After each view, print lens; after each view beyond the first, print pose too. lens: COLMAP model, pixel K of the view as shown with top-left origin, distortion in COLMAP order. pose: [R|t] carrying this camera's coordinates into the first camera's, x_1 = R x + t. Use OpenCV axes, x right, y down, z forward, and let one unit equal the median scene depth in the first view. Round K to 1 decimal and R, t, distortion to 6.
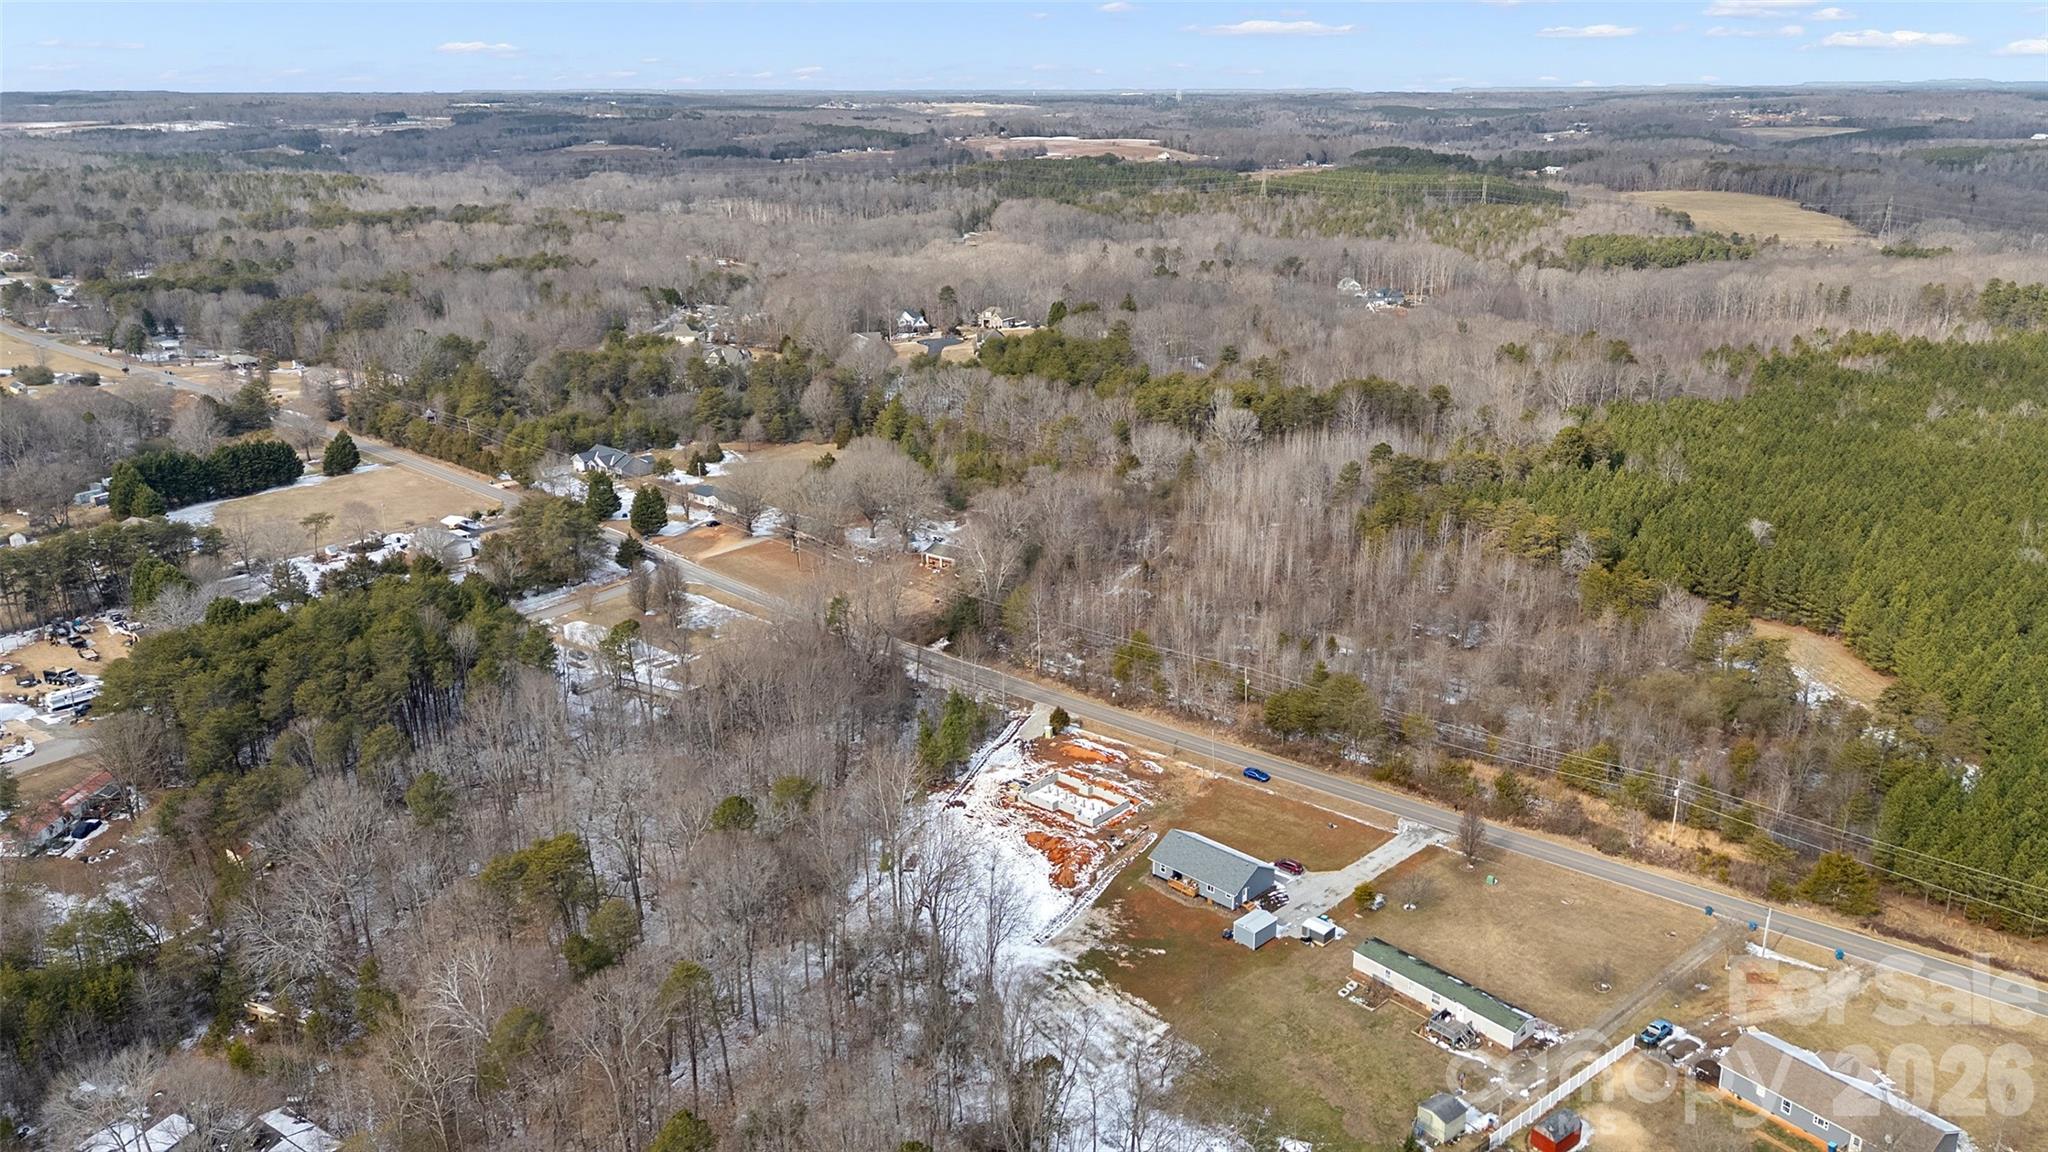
lens RADIAL K [[1494.3, 0, 1024.0], [0, 1494.3, 579.0], [0, 0, 1]] dist [0.086144, -0.076016]
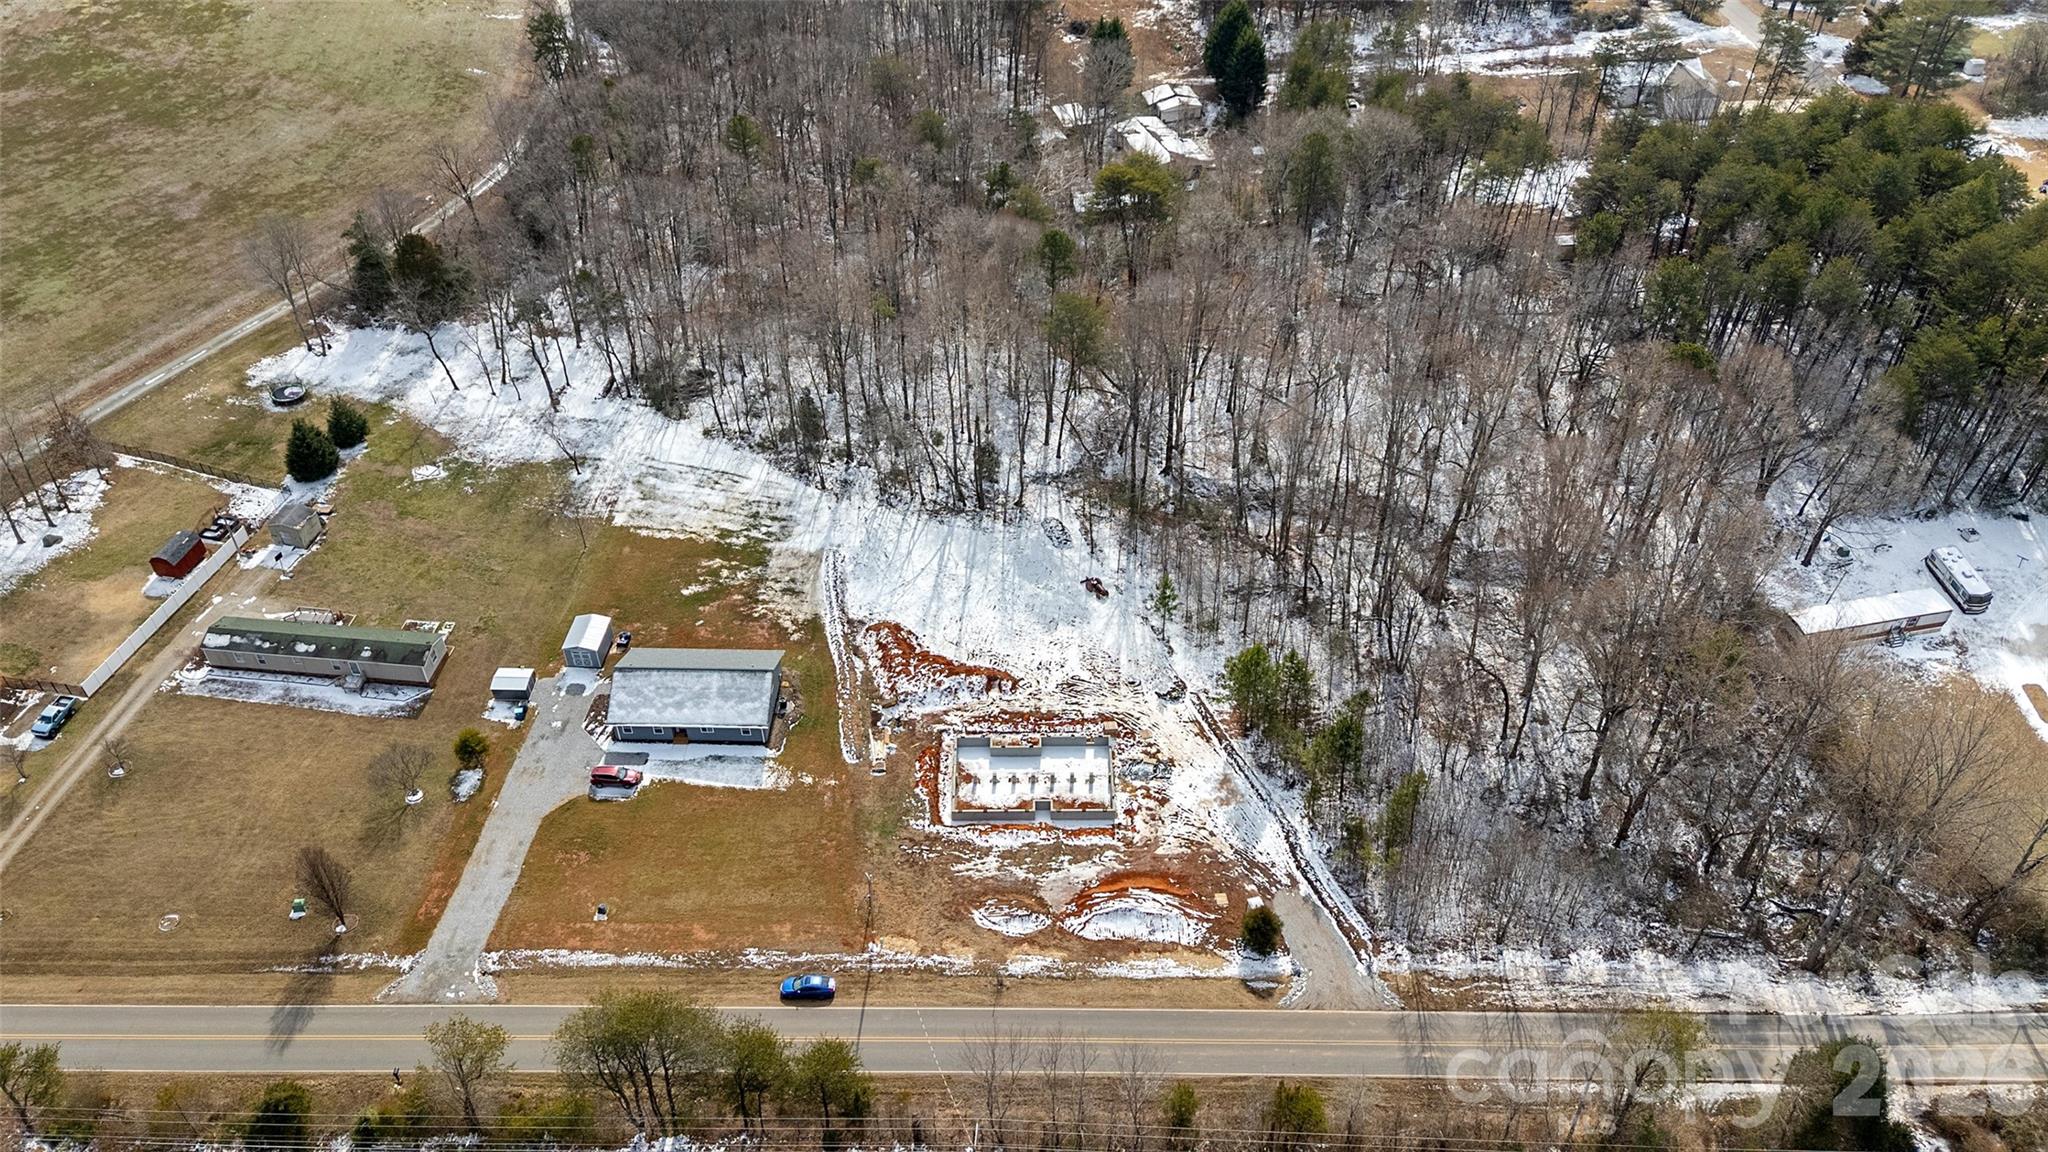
lens RADIAL K [[1494.6, 0, 1020.1], [0, 1494.6, 571.8], [0, 0, 1]] dist [0.101529, -0.101582]
pose [[-0.742344, 0.448432, -0.497830, 0.298263], [-0.201259, 0.559458, 0.804054, -0.377876], [0.639078, 0.697077, -0.325059, 1.137926]]
